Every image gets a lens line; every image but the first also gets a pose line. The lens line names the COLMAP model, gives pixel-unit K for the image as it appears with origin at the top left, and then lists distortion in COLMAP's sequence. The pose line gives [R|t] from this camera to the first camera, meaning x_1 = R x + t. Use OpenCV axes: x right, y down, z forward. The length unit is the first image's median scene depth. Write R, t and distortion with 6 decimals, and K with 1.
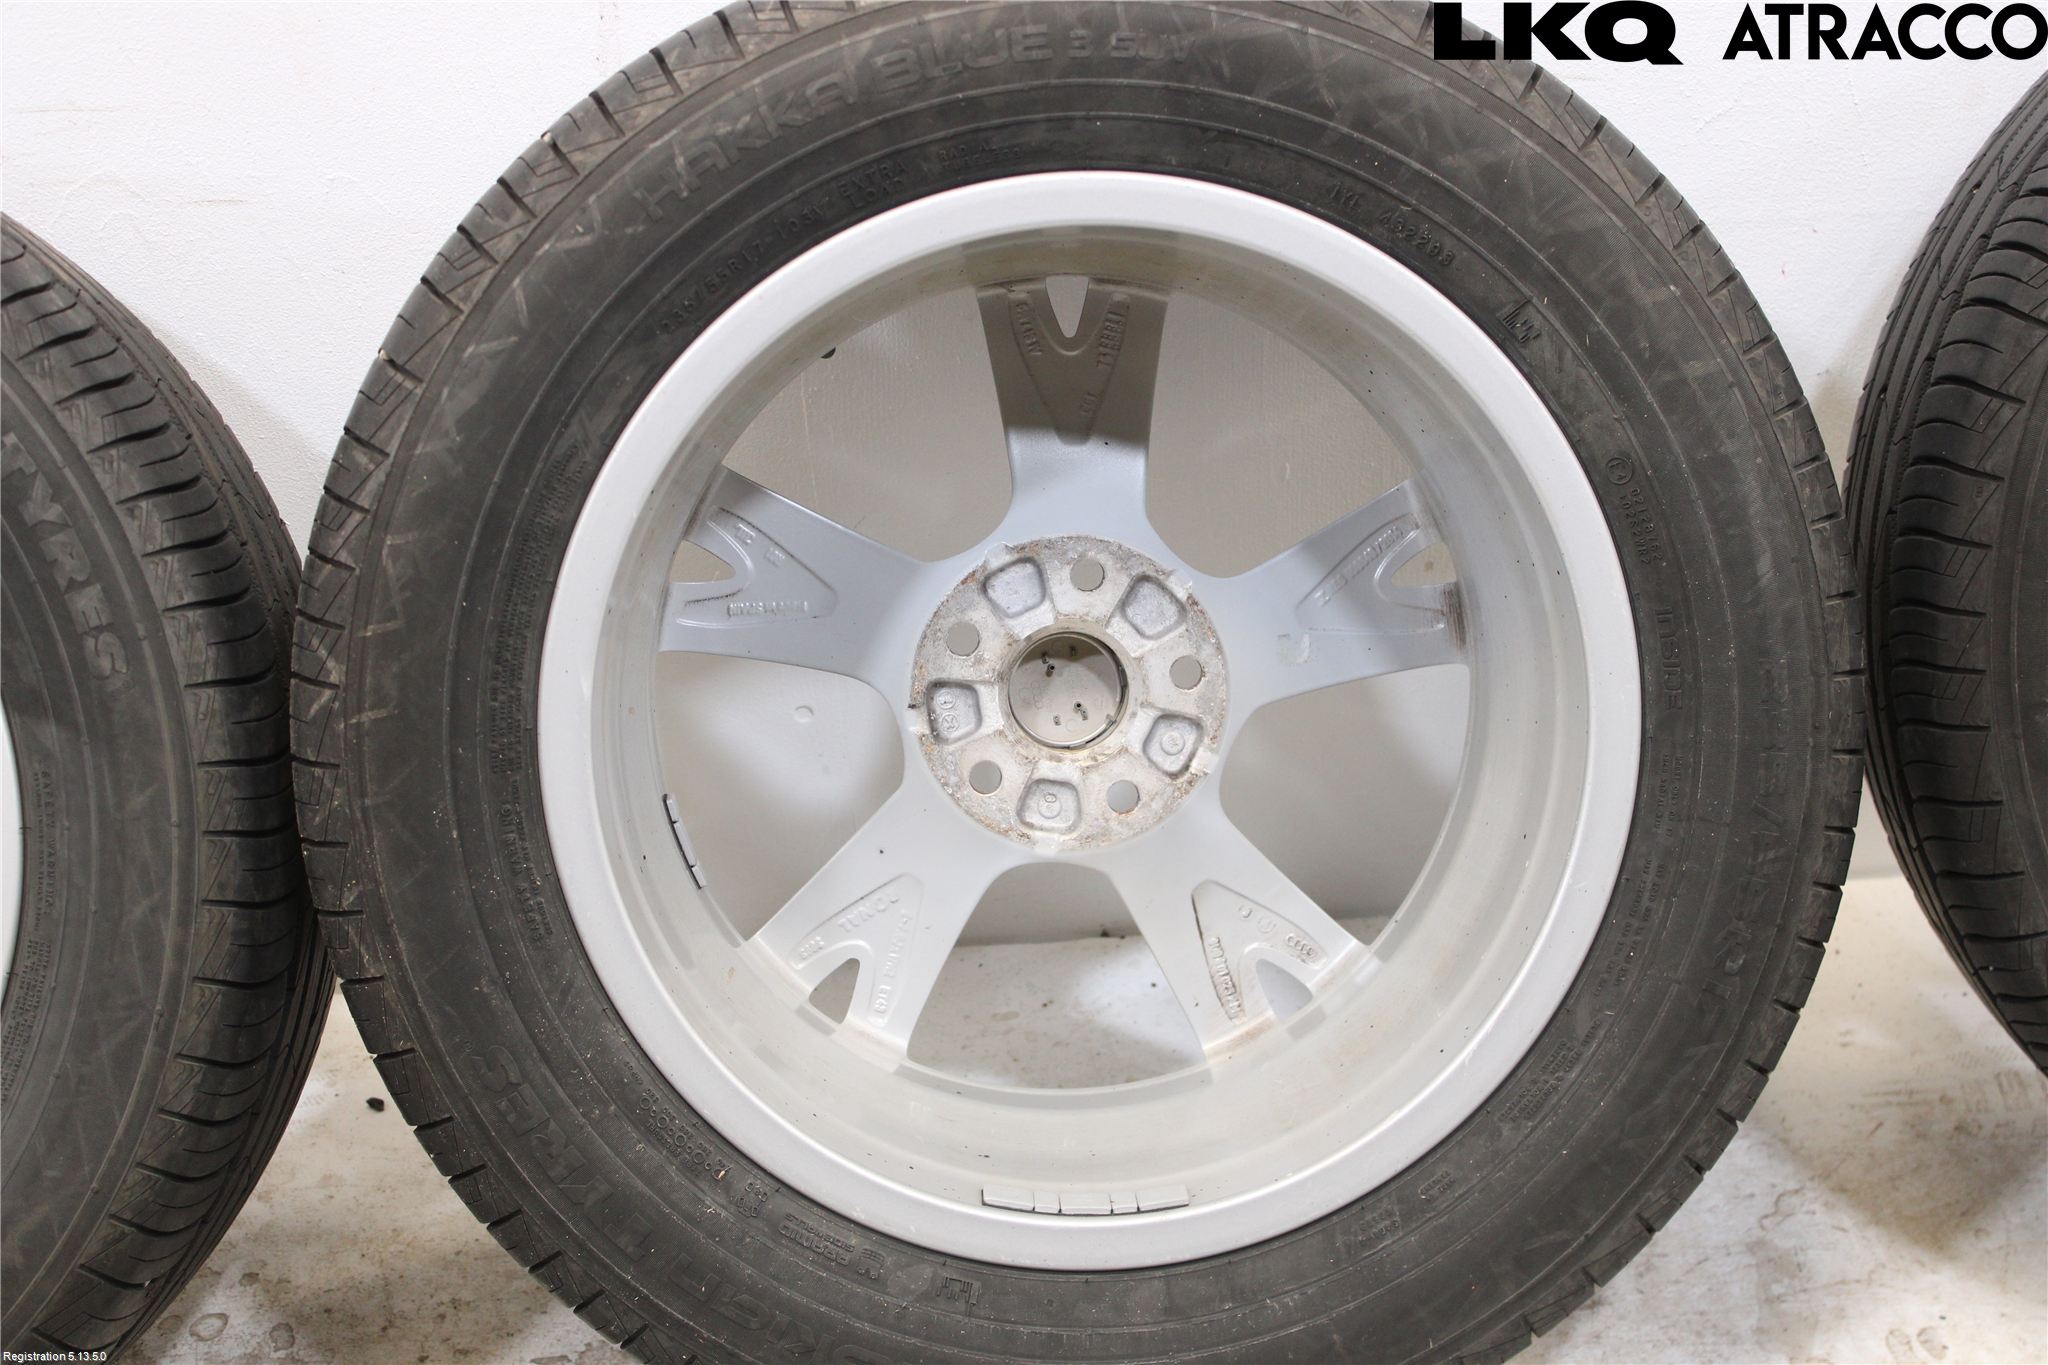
lens RADIAL K [[3541.8, 0, 1067.5], [0, 3541.8, 623.9], [0, 0, 1]] dist [0.028026, 0.000000]
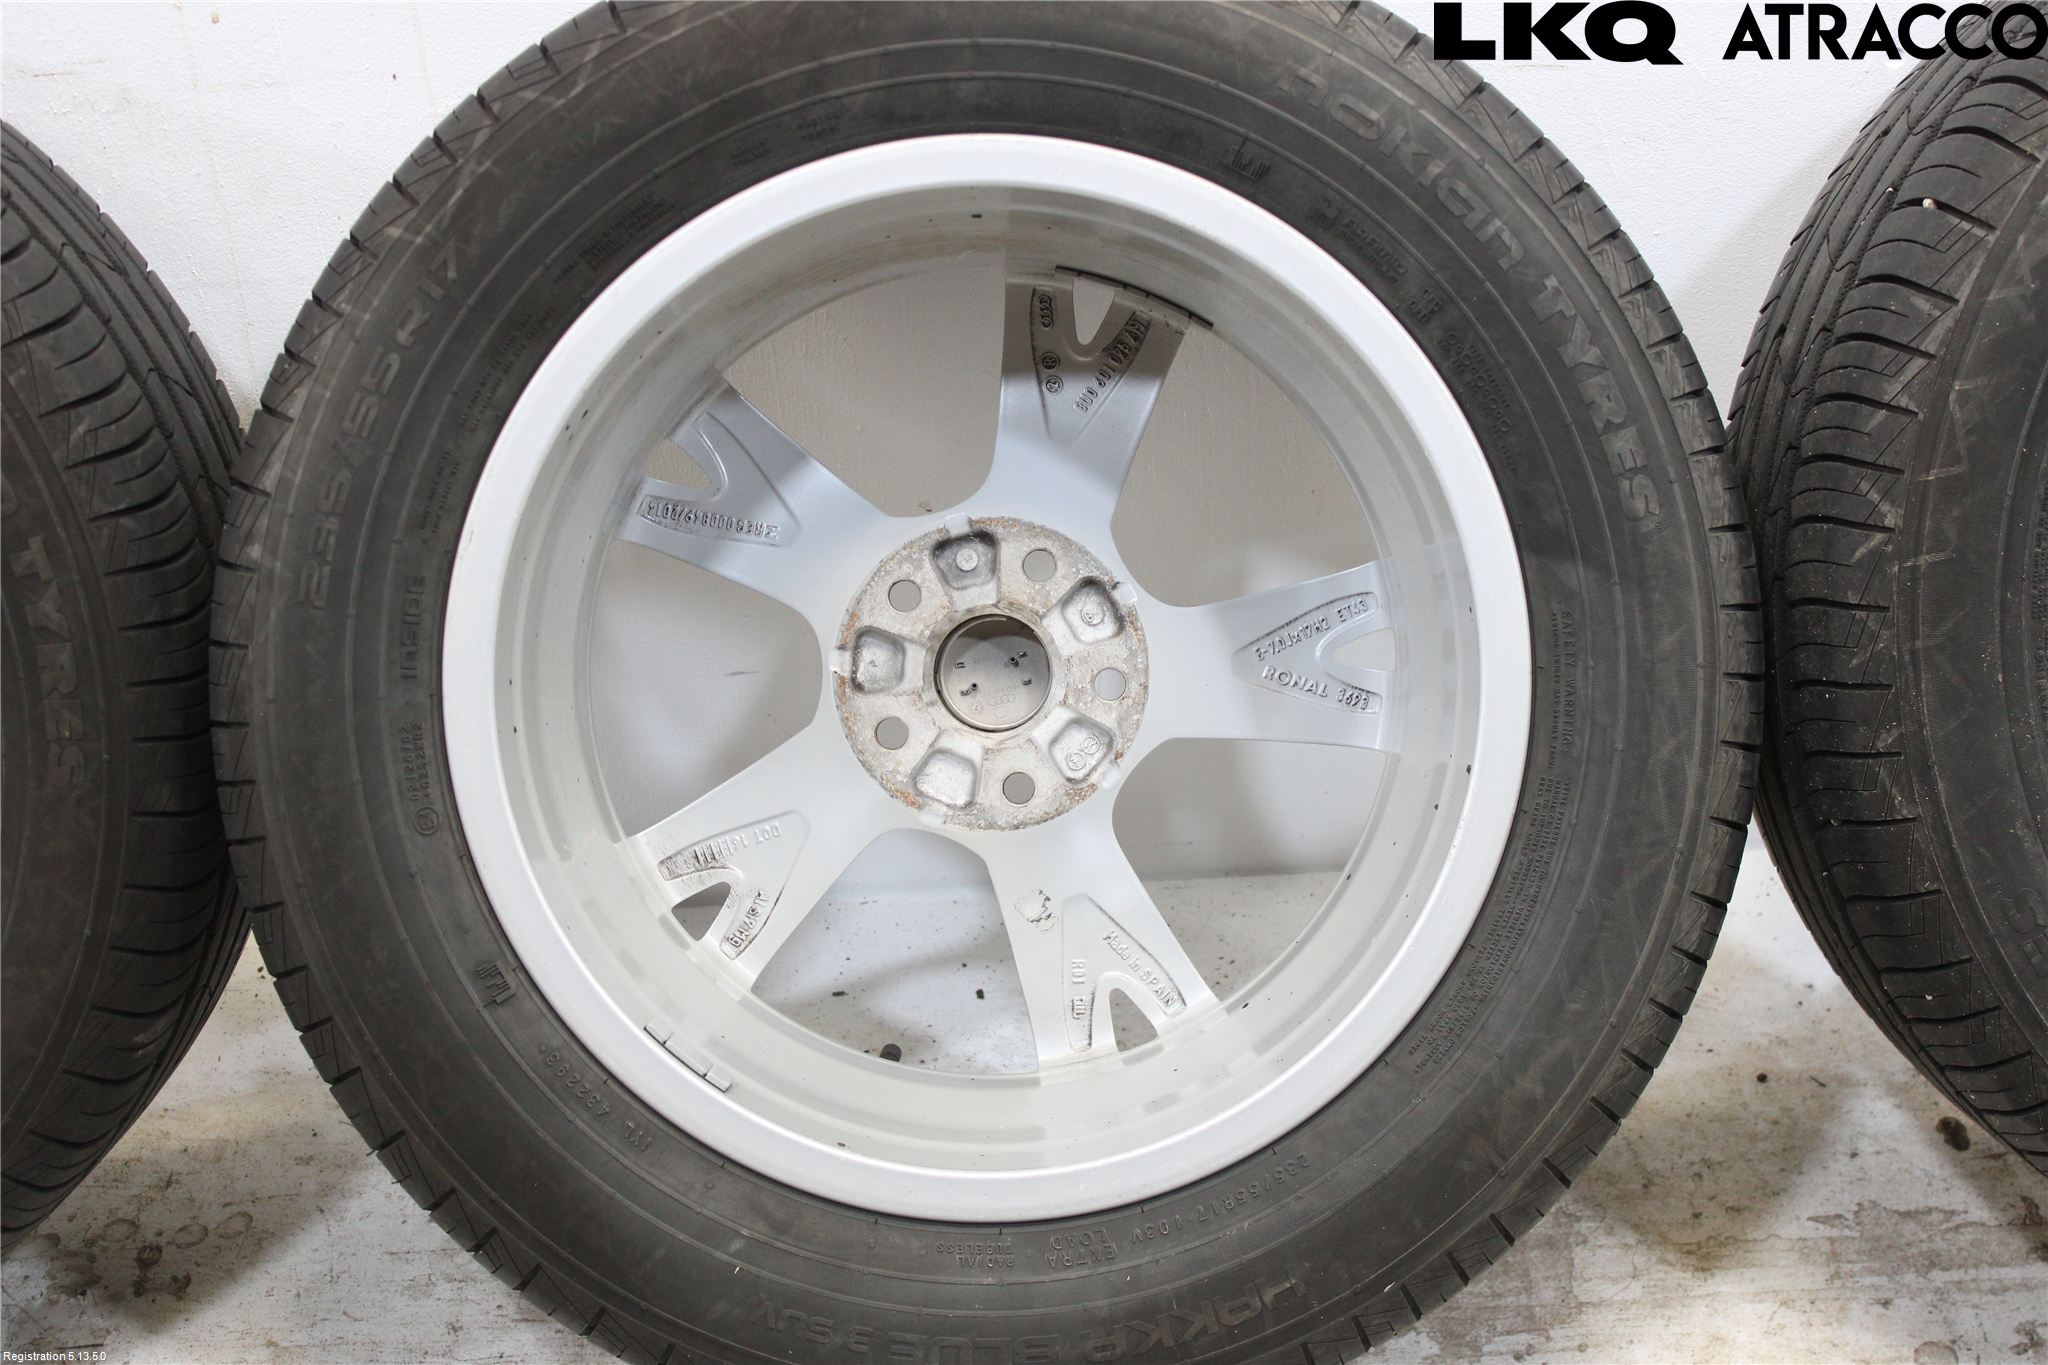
lens RADIAL K [[3541.8, 0, 1058.7], [0, 3541.8, 626.9], [0, 0, 1]] dist [0.028026, 0.000000]
pose [[0.999623, 0.016827, 0.021677, -0.453794], [-0.016938, 0.999844, 0.004937, 0.043337], [-0.021591, -0.005302, 0.999753, -0.008818]]
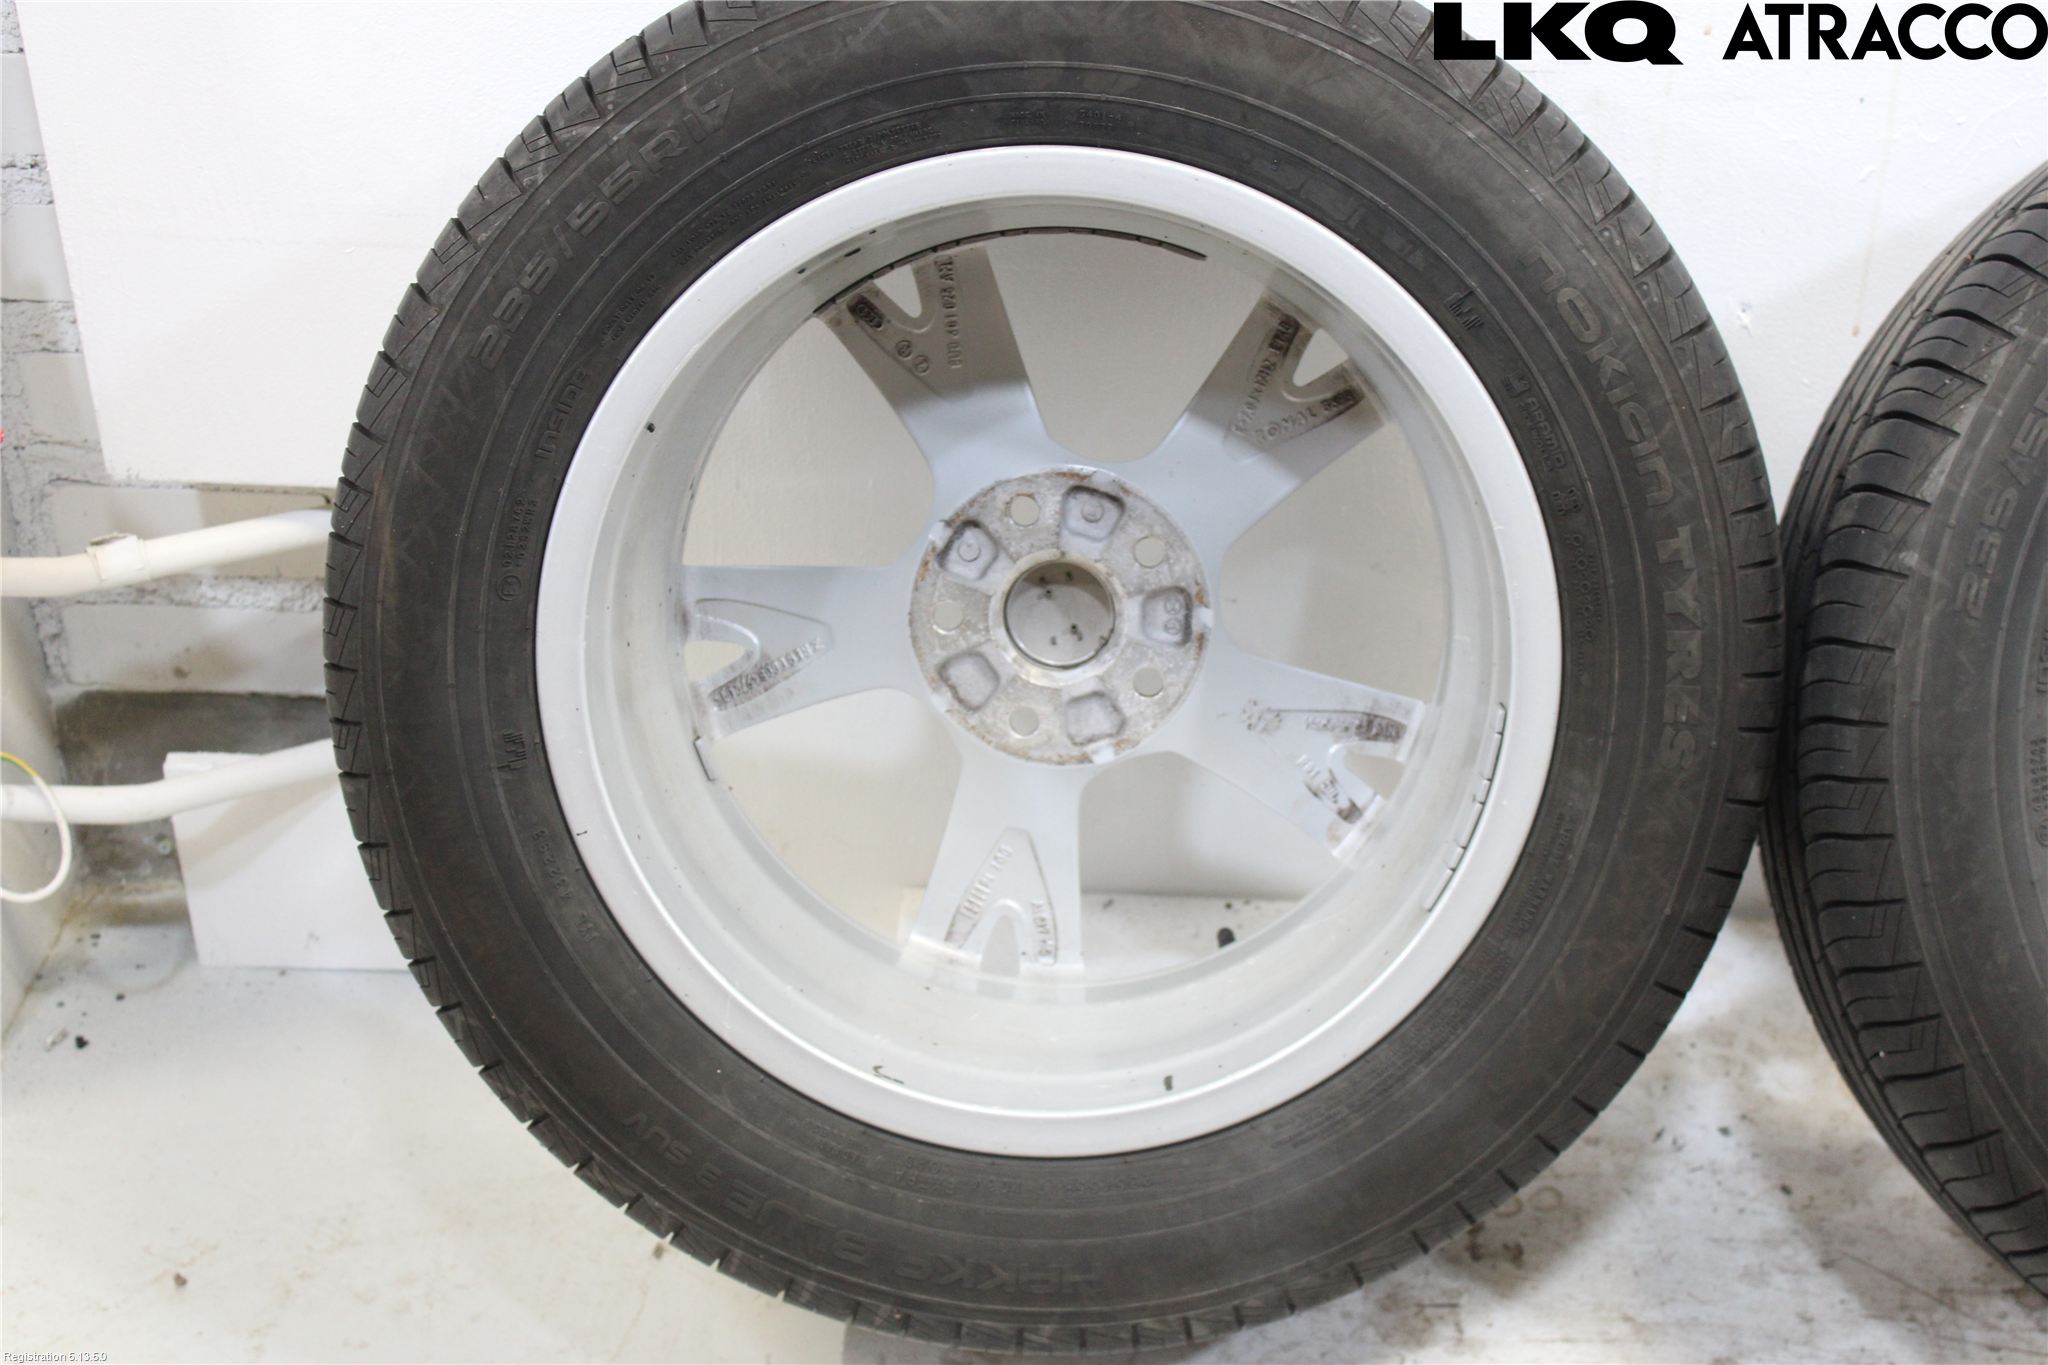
lens RADIAL K [[3541.8, 0, 1004.6], [0, 3541.8, 699.4], [0, 0, 1]] dist [0.028026, 0.000000]
pose [[0.994967, 0.099379, 0.012851, -0.927466], [-0.099601, 0.994864, 0.018032, 0.079080], [-0.010993, -0.019222, 0.999755, -0.035039]]
